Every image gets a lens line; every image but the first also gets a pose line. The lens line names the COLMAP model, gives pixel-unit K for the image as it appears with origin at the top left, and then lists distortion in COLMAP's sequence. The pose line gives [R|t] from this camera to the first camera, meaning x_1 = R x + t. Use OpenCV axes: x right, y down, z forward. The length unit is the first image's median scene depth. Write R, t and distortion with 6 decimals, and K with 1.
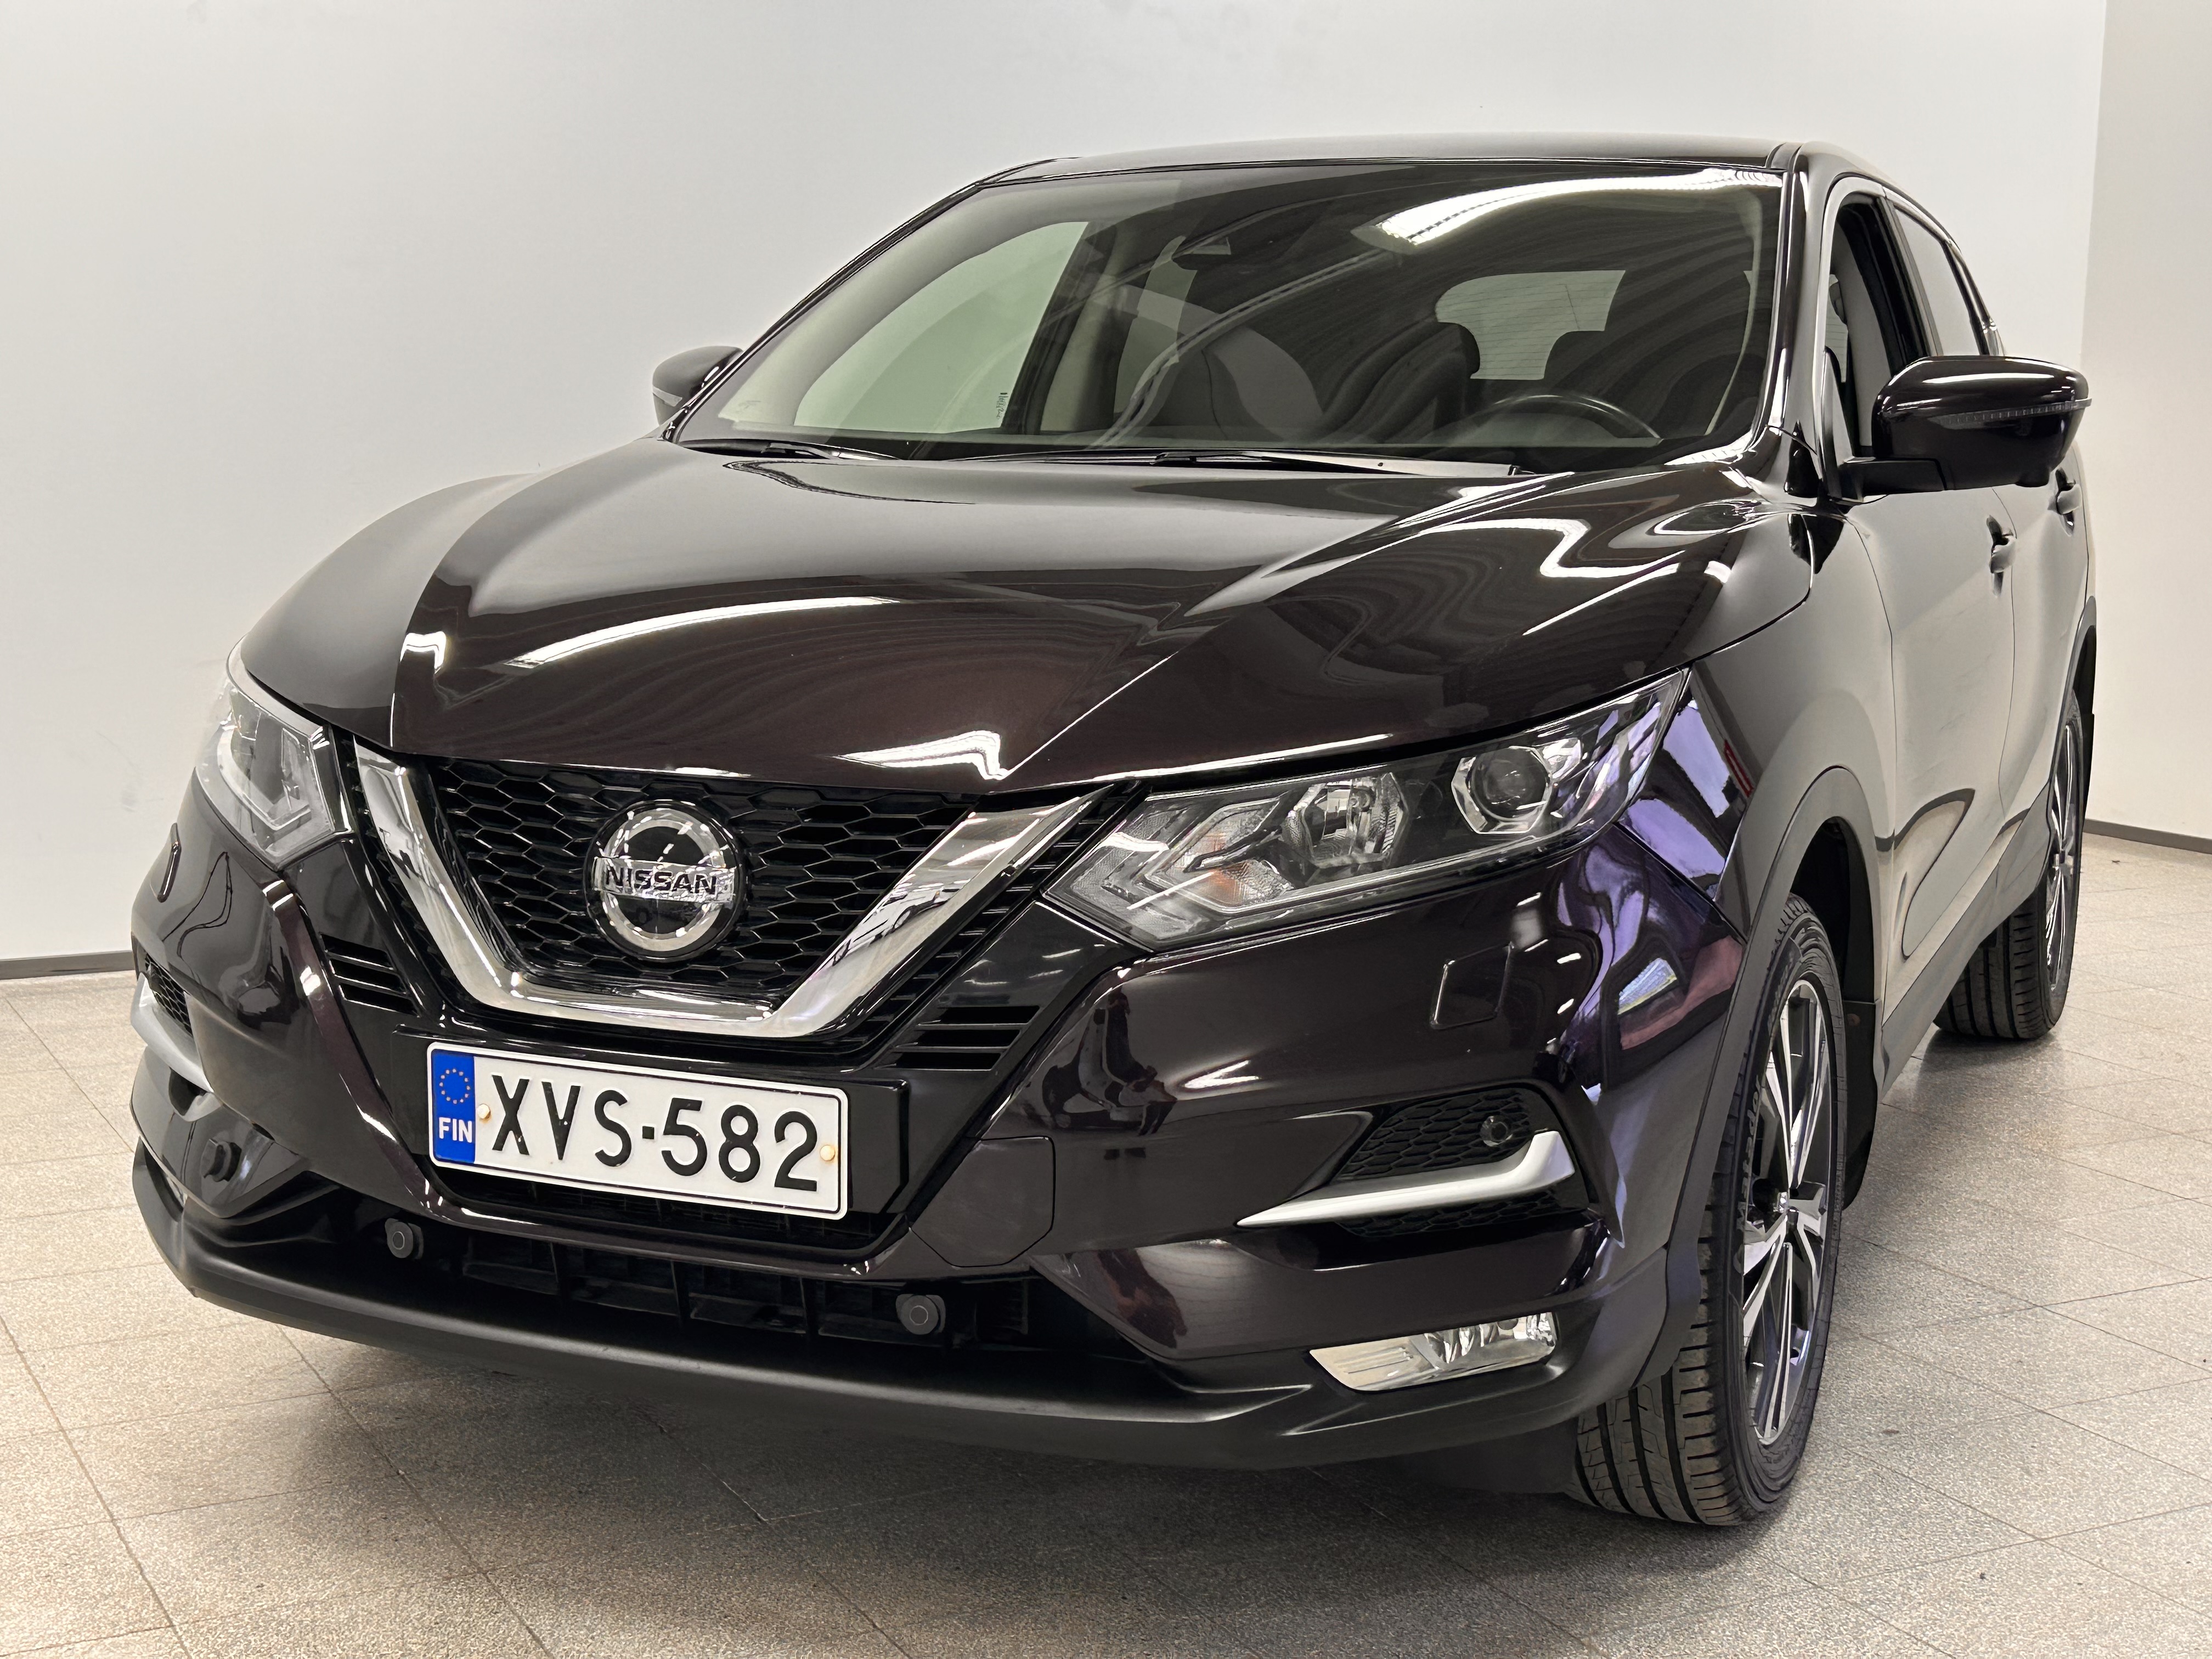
lens RADIAL K [[2959.5, 0, 1118.0], [0, 2959.5, 830.9], [0, 0, 1]] dist [0.231936, 0.000000]
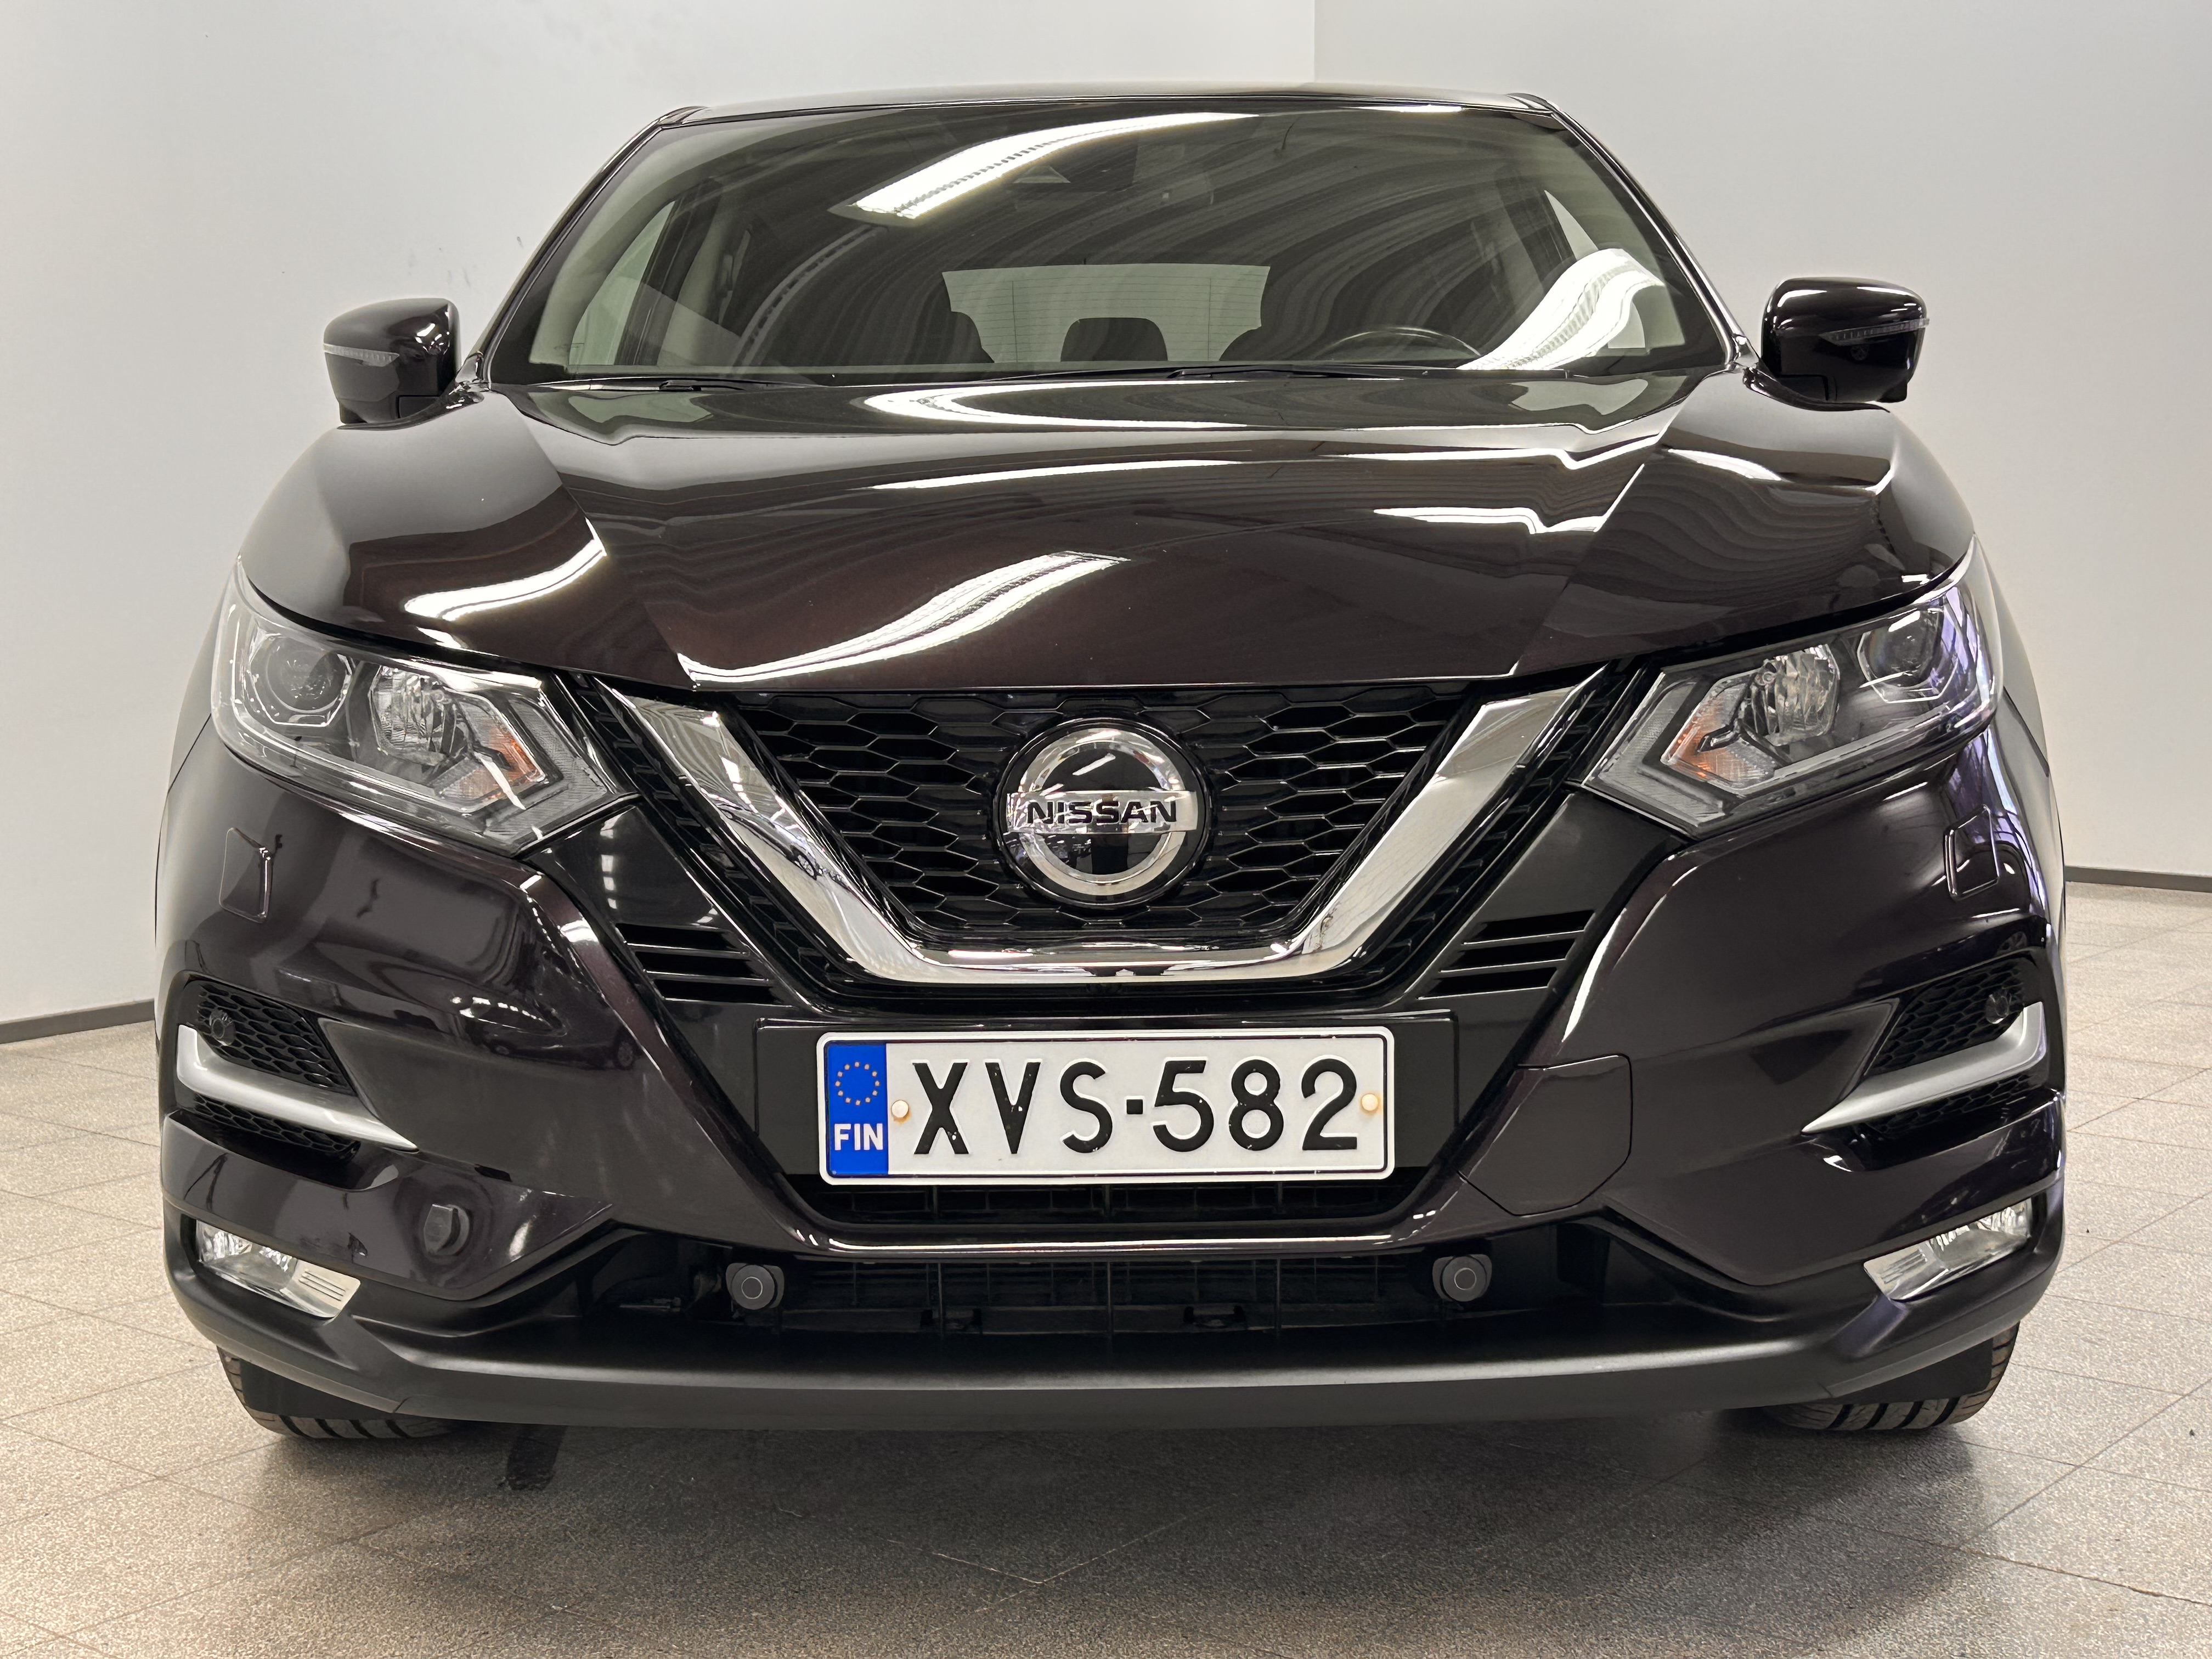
lens RADIAL K [[2959.5, 0, 1201.1], [0, 2959.5, 772.6], [0, 0, 1]] dist [0.231936, 0.000000]
pose [[0.923101, -0.069580, 0.378211, -0.451263], [0.085331, 0.996038, -0.025026, 0.029267], [-0.374971, 0.055375, 0.925381, 0.207139]]
